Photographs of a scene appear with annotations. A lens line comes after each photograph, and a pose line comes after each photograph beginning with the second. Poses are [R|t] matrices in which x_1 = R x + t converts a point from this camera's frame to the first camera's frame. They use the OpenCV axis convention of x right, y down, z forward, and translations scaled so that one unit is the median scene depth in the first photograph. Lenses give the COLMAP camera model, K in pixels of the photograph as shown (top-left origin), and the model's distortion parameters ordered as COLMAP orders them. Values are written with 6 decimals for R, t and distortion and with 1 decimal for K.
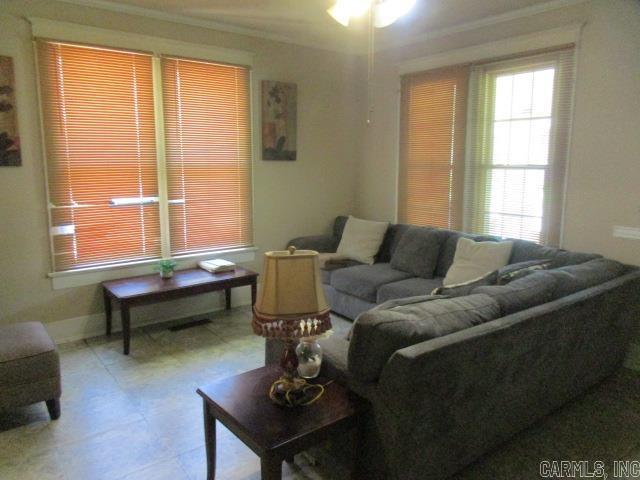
lens RADIAL K [[479.8, 0, 323.2], [0, 479.8, 237.2], [0, 0, 1]] dist [0.028228, 0.015193]
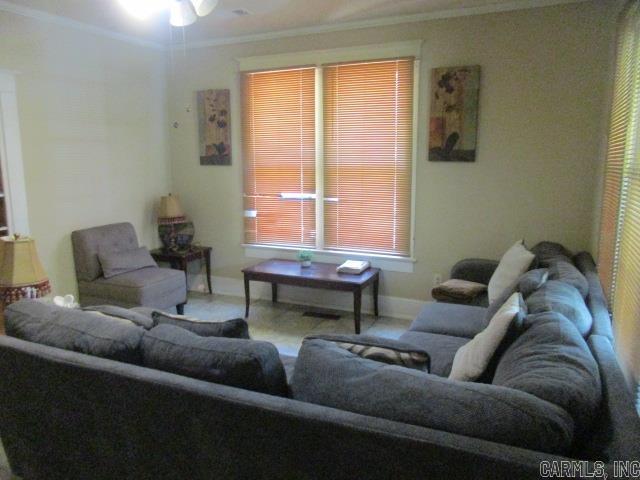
lens RADIAL K [[479.8, 0, 323.5], [0, 479.8, 235.9], [0, 0, 1]] dist [0.028228, 0.015193]
pose [[0.482975, 0.138309, -0.864642, 0.627296], [-0.142251, 0.986723, 0.078378, -0.076649], [0.864002, 0.085141, 0.496237, 0.466203]]
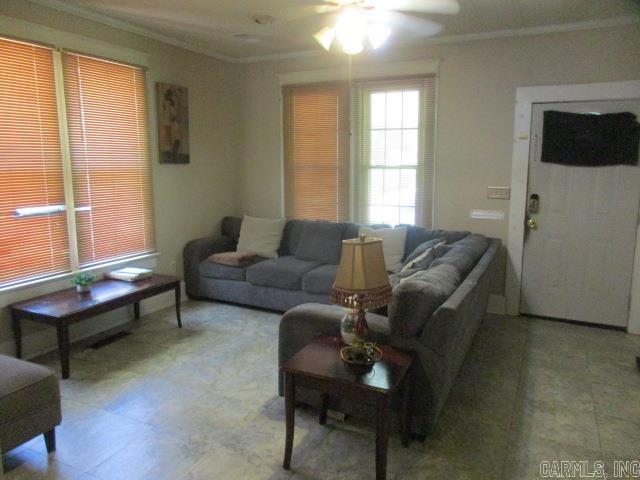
lens RADIAL K [[479.8, 0, 317.4], [0, 479.8, 236.9], [0, 0, 1]] dist [0.028228, 0.015193]
pose [[0.900878, -0.075054, 0.427534, -0.303283], [0.076173, 0.996989, 0.014515, -0.000451], [-0.427336, 0.019490, 0.903883, -0.028088]]
